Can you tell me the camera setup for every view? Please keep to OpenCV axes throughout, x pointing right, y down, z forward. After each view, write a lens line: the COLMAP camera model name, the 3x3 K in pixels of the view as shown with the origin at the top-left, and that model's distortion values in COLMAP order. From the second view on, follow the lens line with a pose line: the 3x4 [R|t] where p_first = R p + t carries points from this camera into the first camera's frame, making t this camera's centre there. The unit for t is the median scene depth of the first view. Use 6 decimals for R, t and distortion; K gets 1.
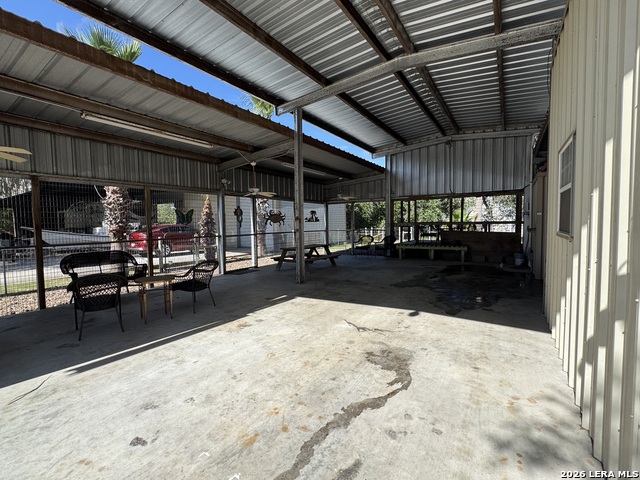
lens RADIAL K [[294.3, 0, 318.8], [0, 294.3, 237.1], [0, 0, 1]] dist [-0.006956, 0.001586]
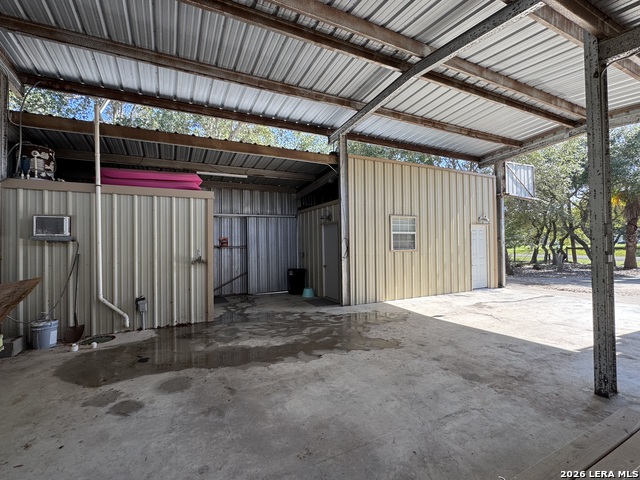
lens RADIAL K [[294.3, 0, 319.3], [0, 294.3, 239.4], [0, 0, 1]] dist [-0.006956, 0.001586]
pose [[-0.865821, 0.026133, 0.499671, 0.111936], [0.044193, 0.998726, 0.024344, -0.120124], [-0.498399, 0.043159, -0.865873, 2.284385]]
